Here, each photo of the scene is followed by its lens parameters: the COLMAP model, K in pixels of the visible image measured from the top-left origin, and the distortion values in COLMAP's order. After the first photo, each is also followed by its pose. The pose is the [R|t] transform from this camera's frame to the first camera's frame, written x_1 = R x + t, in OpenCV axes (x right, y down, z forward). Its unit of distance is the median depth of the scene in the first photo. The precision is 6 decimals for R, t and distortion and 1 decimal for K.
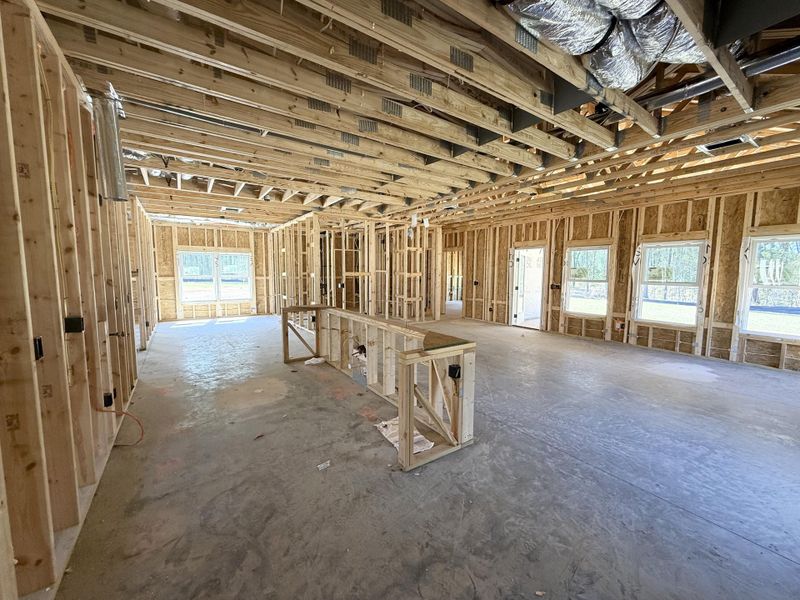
lens RADIAL K [[319.9, 0, 398.6], [0, 319.9, 300.5], [0, 0, 1]] dist [0.002703, 0.000241]
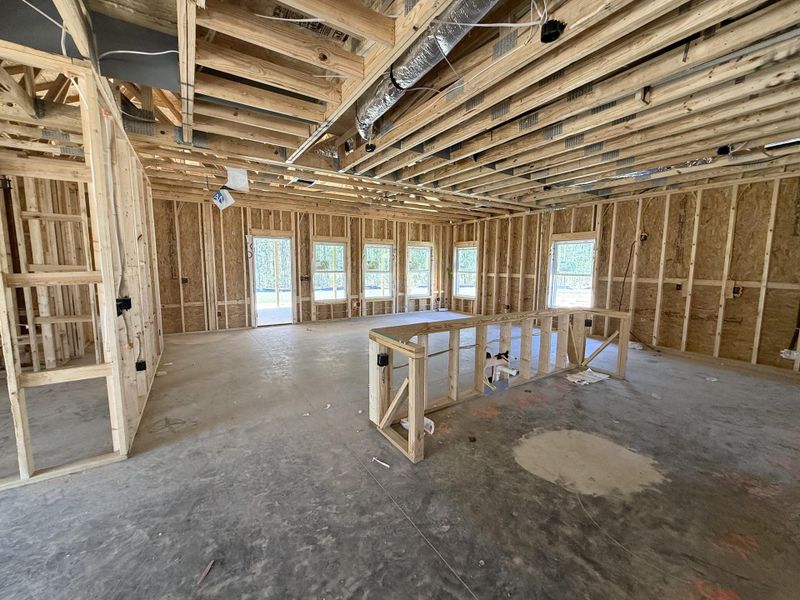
lens RADIAL K [[319.9, 0, 398.3], [0, 319.9, 299.2], [0, 0, 1]] dist [0.002703, 0.000241]
pose [[0.019970, -0.112780, 0.993419, -0.607504], [0.085504, 0.990170, 0.110692, -0.073513], [-0.996138, 0.082731, 0.029417, 0.759125]]
